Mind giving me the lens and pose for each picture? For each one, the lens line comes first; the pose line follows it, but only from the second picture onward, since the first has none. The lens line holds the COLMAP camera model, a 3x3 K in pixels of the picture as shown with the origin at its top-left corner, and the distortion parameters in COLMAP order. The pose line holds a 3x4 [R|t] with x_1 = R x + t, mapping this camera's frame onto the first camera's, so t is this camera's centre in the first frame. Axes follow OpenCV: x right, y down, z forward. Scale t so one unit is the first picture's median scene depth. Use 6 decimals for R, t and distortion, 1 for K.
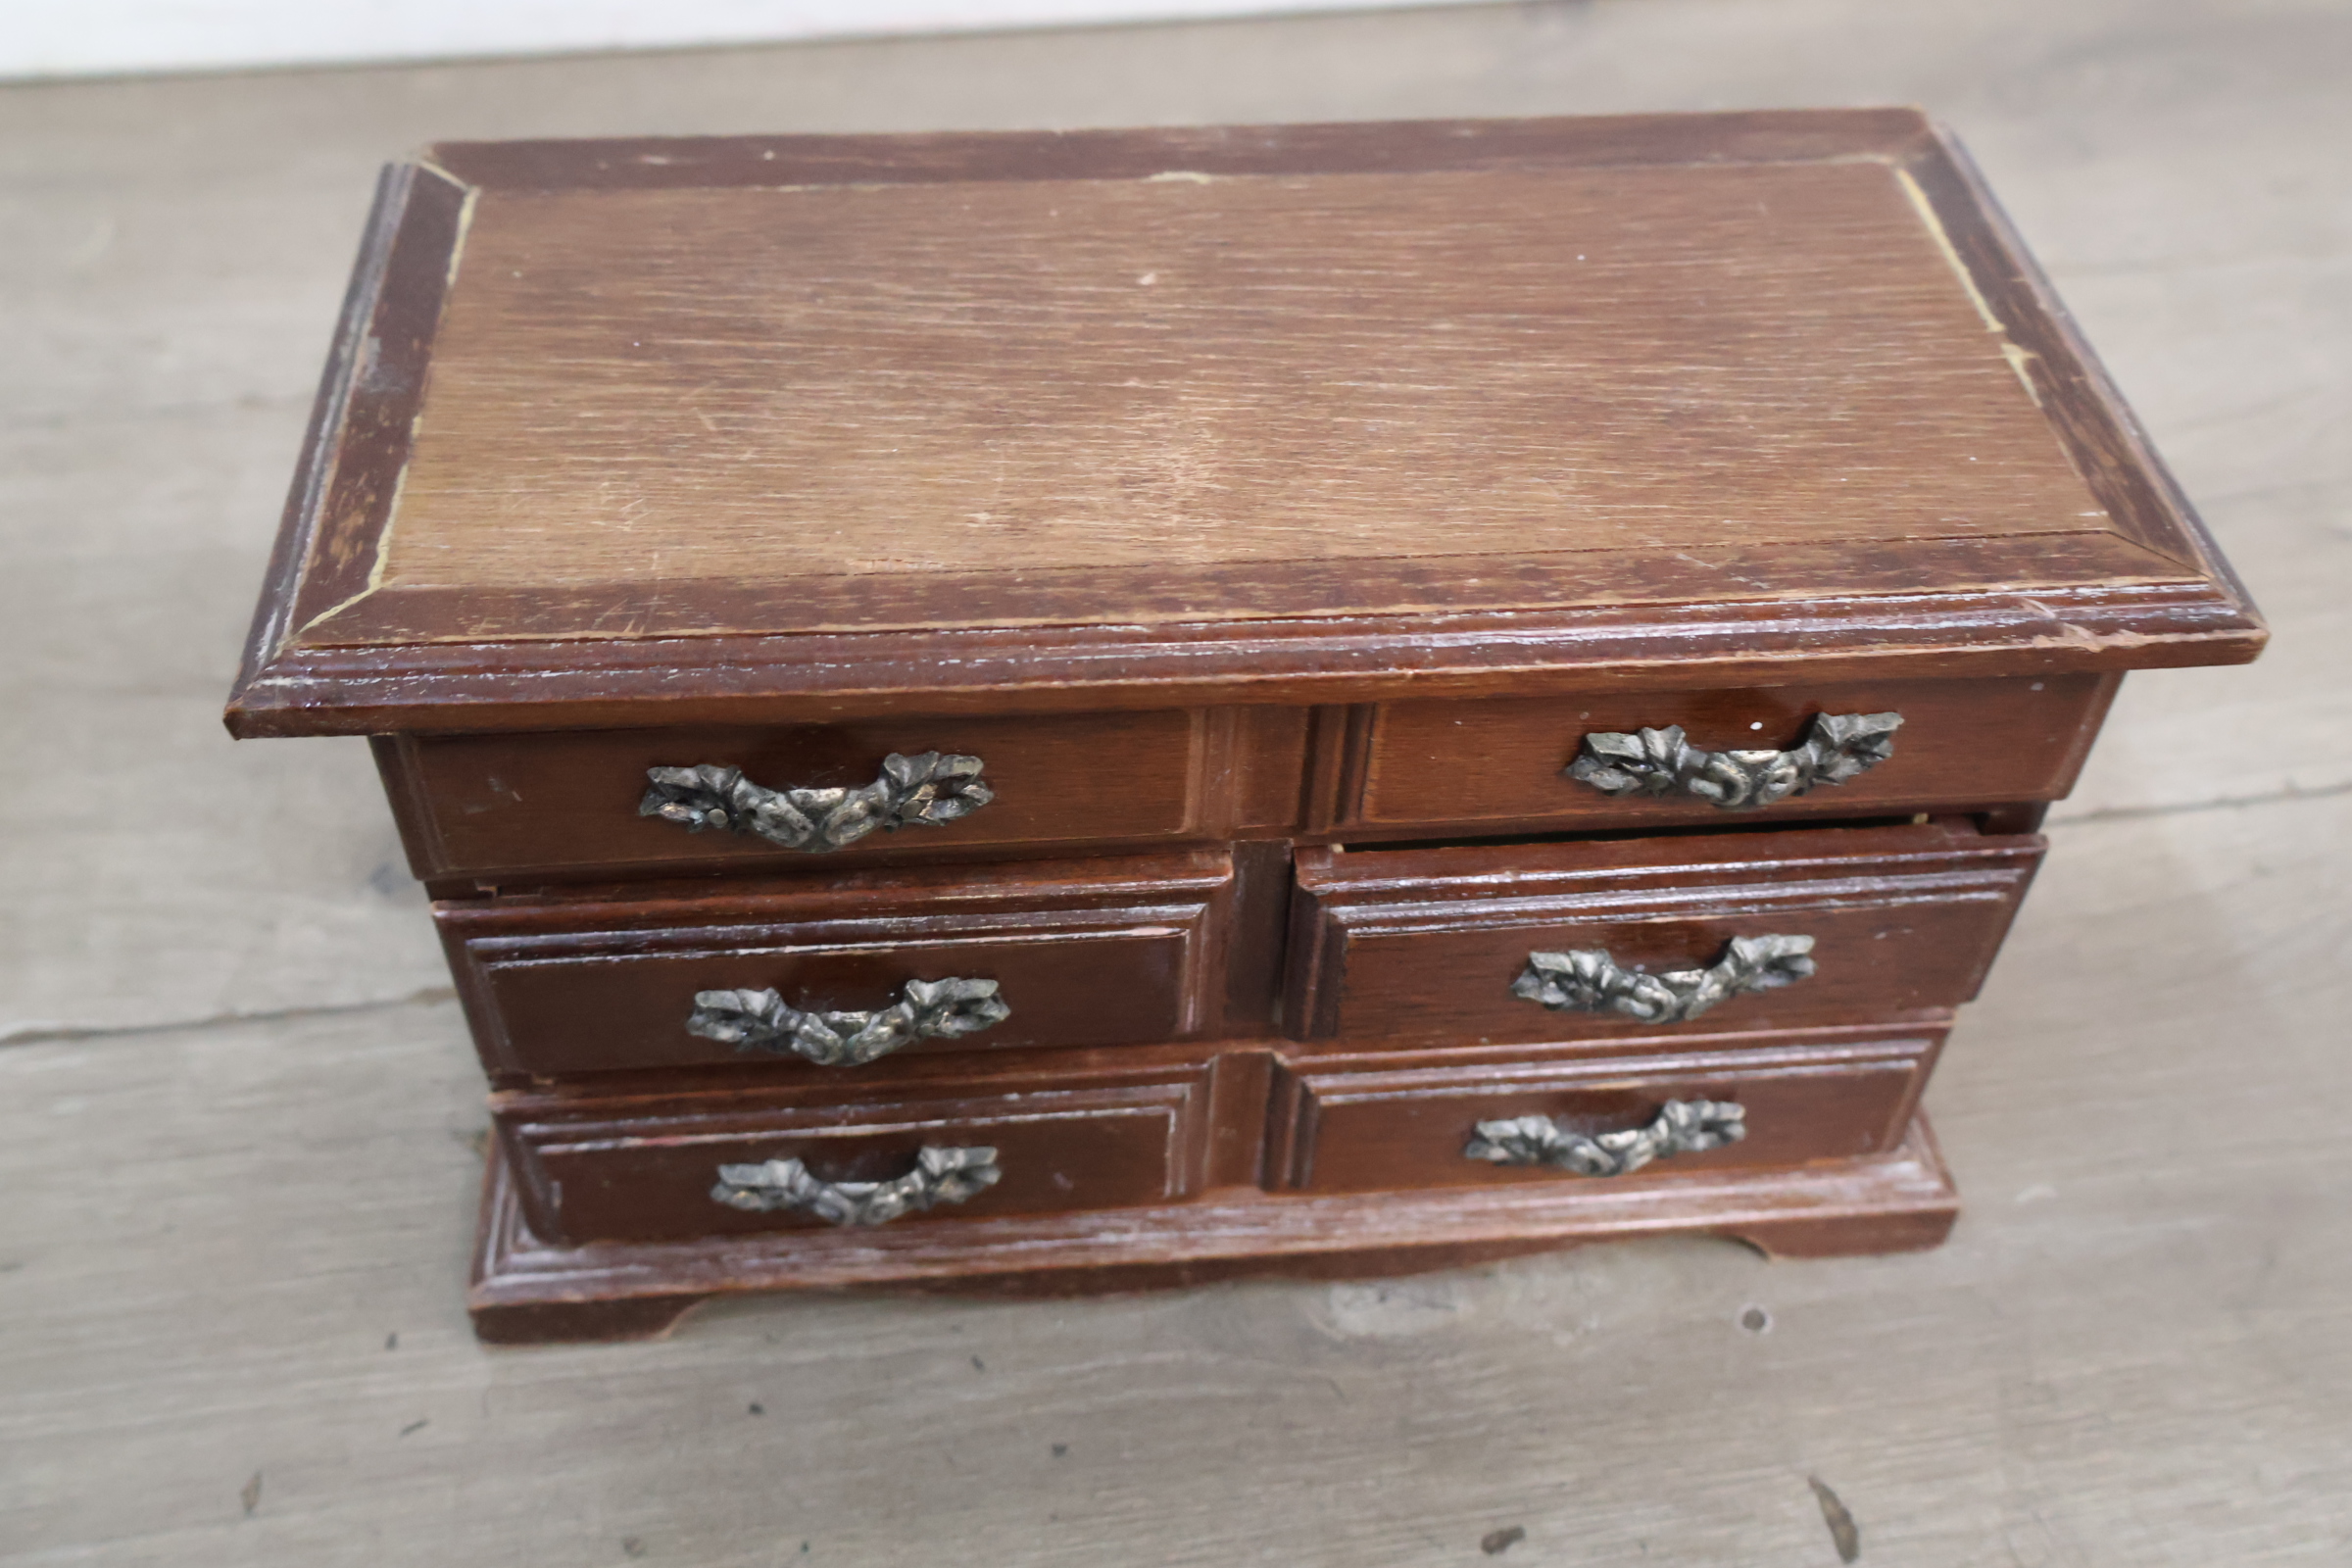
lens RADIAL K [[2255.7, 0, 1168.5], [0, 2255.7, 778.7], [0, 0, 1]] dist [0.006634, 0.018655]
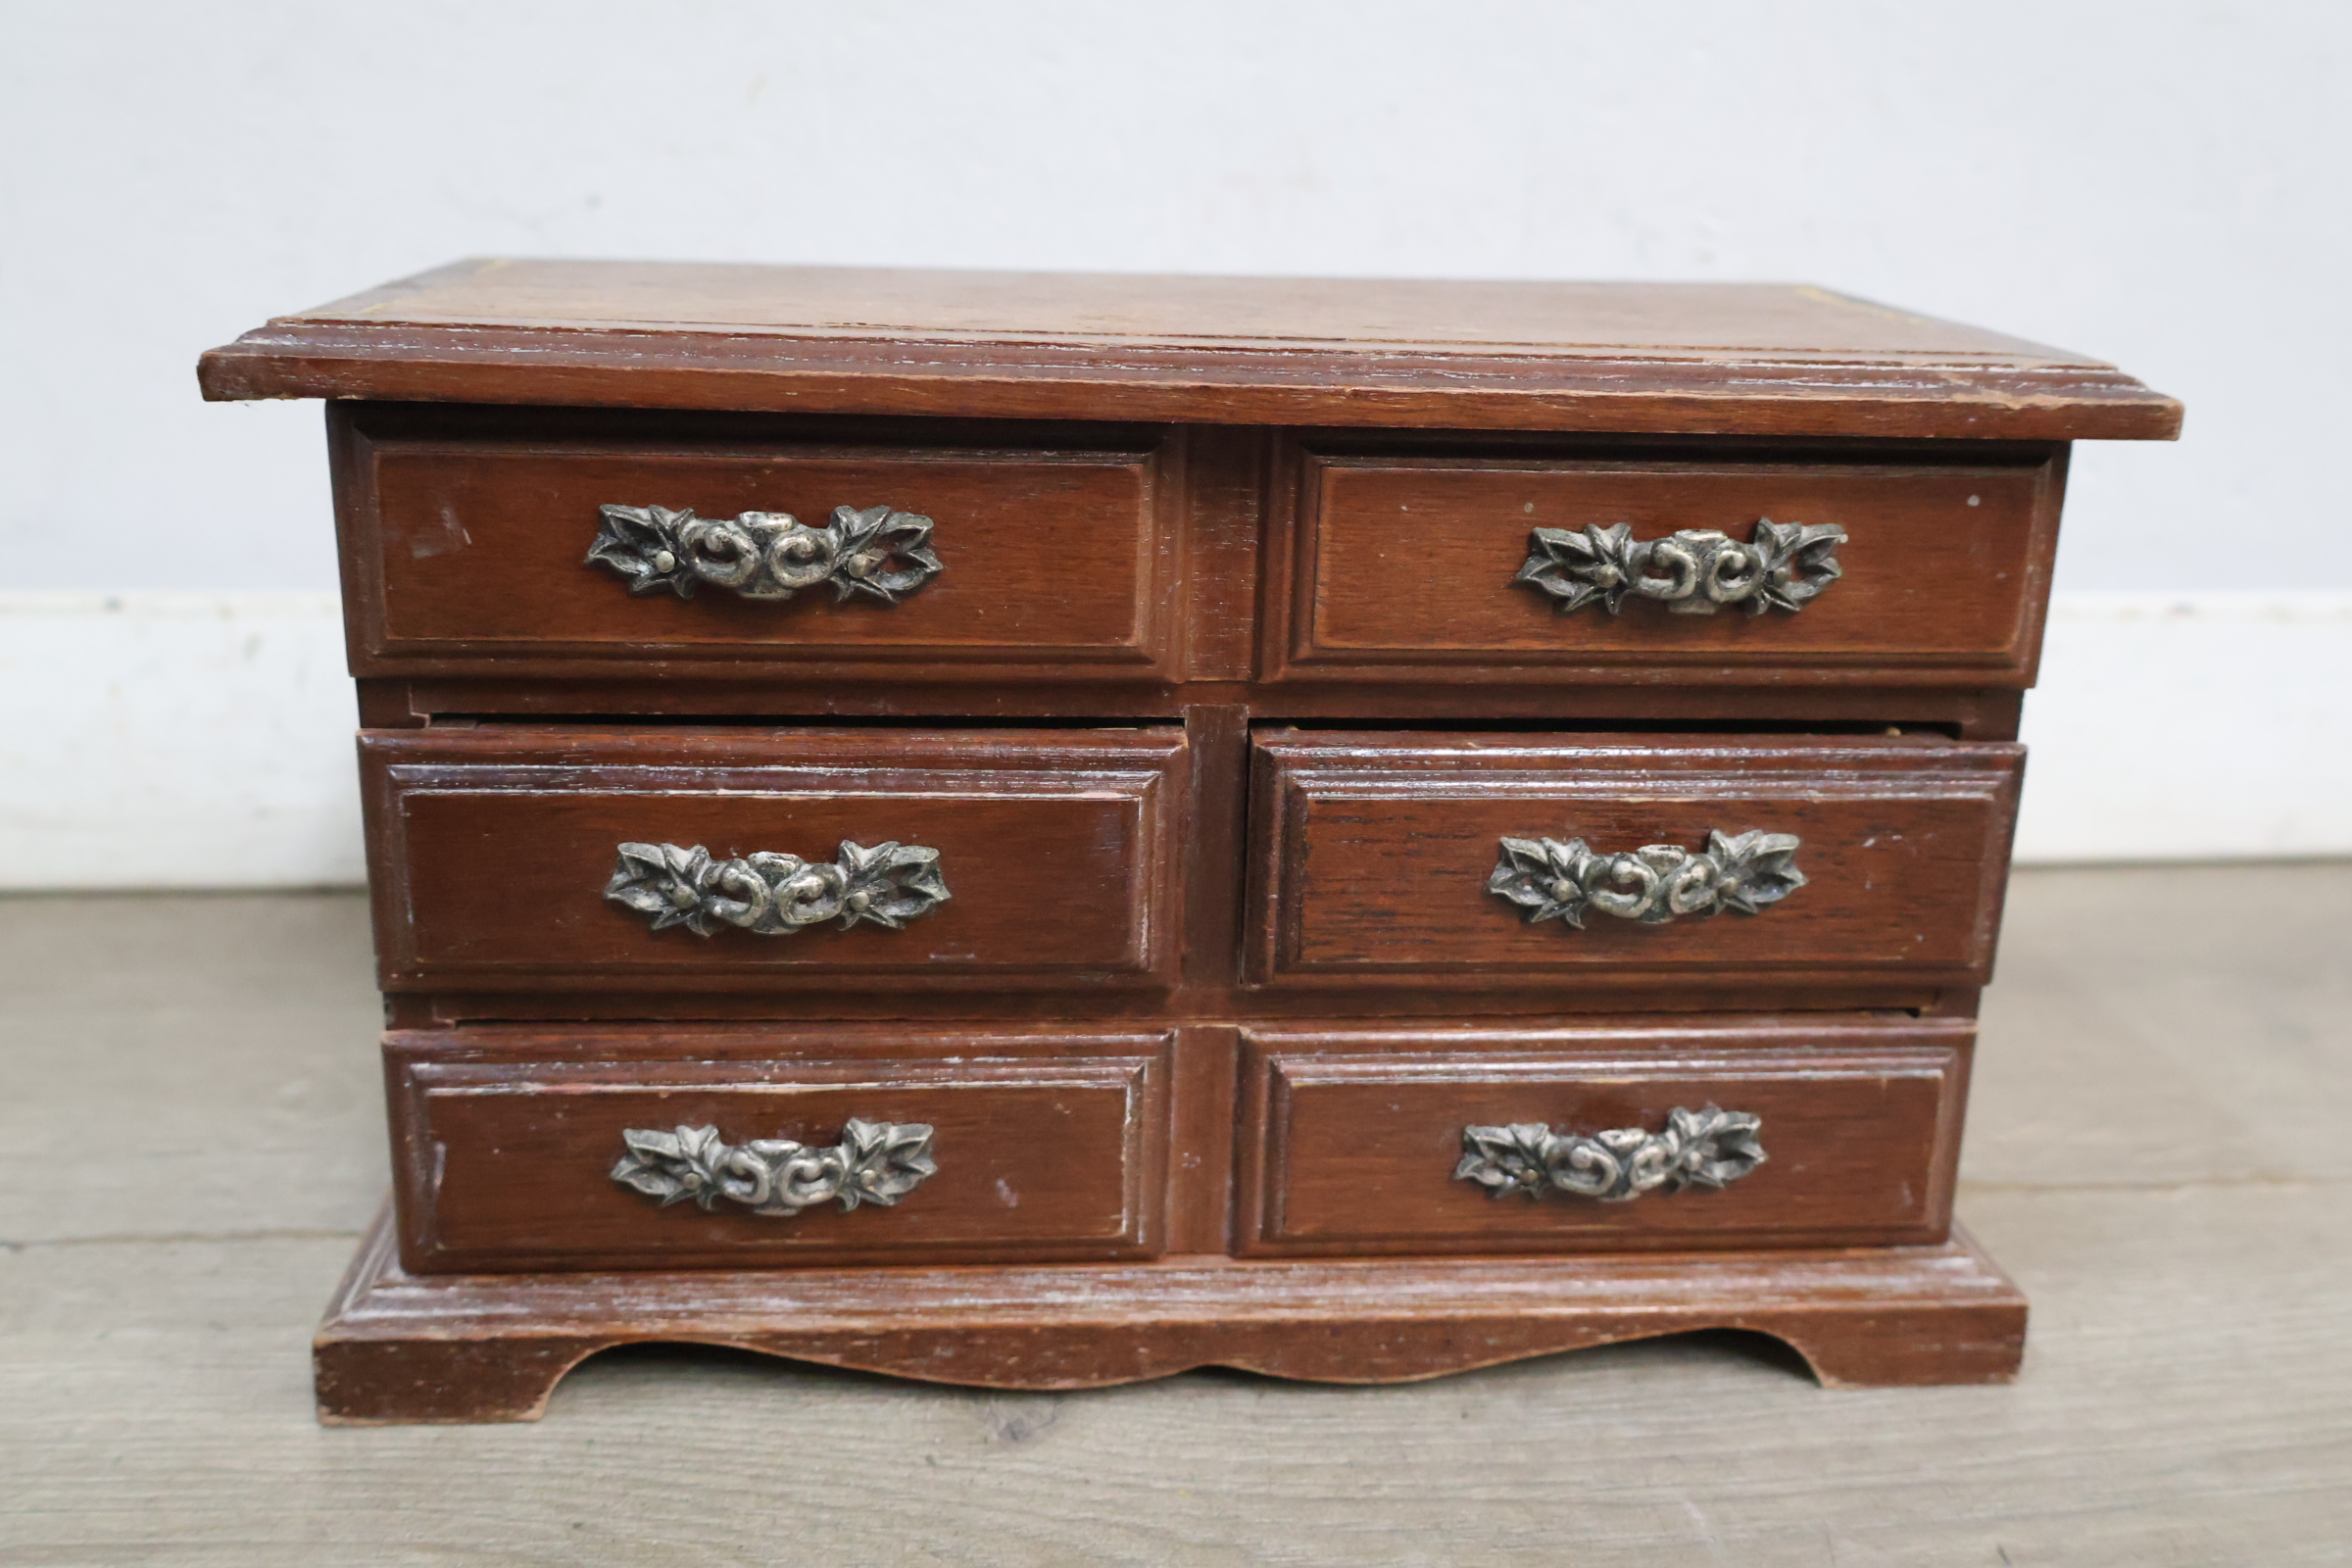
lens RADIAL K [[2262.6, 0, 1172.7], [0, 2262.6, 782.1], [0, 0, 1]] dist [0.011661, 0.002849]
pose [[0.999960, 0.001080, -0.008891, 0.030398], [-0.005231, 0.876189, -0.481940, 0.520342], [0.007270, 0.481967, 0.876159, 0.151034]]
